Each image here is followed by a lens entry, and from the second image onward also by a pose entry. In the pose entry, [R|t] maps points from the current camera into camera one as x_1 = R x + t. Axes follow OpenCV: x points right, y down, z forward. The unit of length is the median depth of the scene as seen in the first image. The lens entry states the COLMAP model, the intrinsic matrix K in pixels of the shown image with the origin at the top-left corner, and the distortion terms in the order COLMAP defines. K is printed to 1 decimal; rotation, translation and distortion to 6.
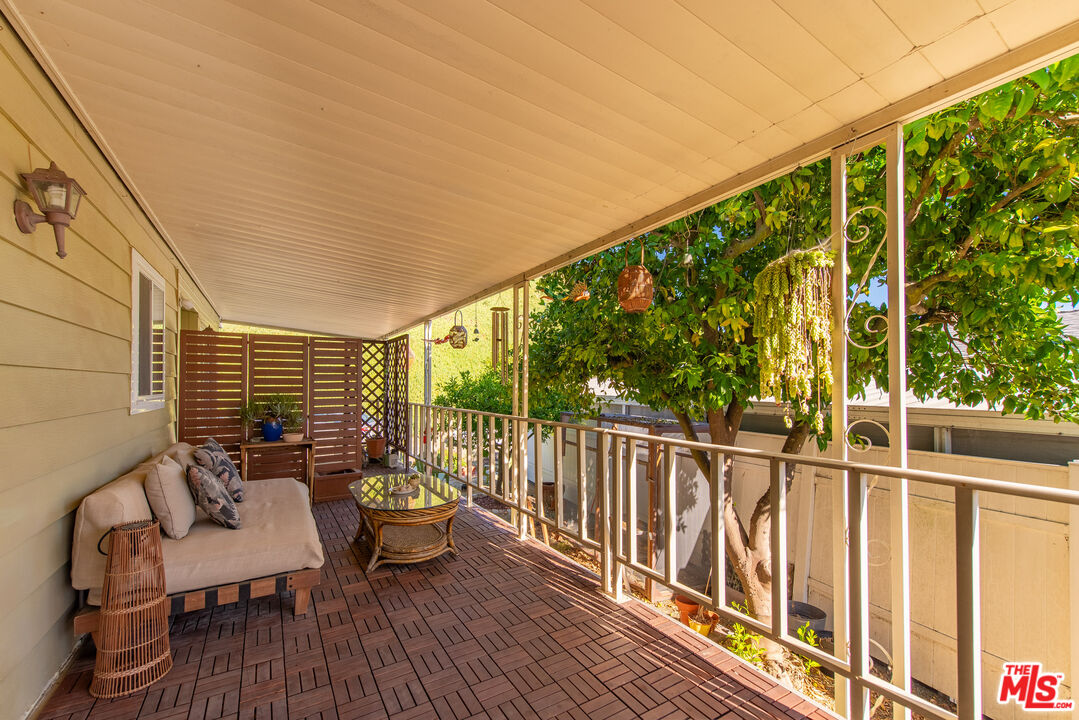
lens RADIAL K [[435.5, 0, 521.7], [0, 435.5, 373.1], [0, 0, 1]] dist [-0.001010, -0.000231]
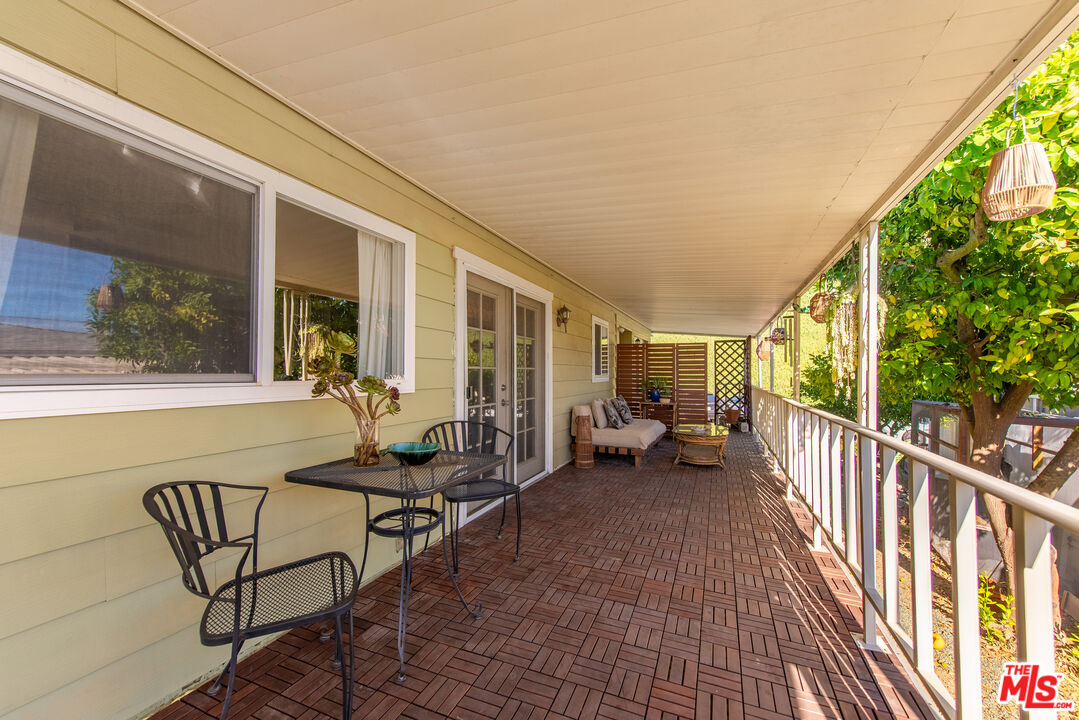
lens RADIAL K [[435.5, 0, 538.6], [0, 435.5, 359.3], [0, 0, 1]] dist [-0.001010, -0.000231]
pose [[0.578325, -0.015332, -0.815662, 0.745401], [0.010102, 0.999881, -0.011632, -0.007833], [0.815744, -0.001512, 0.578412, -0.535983]]
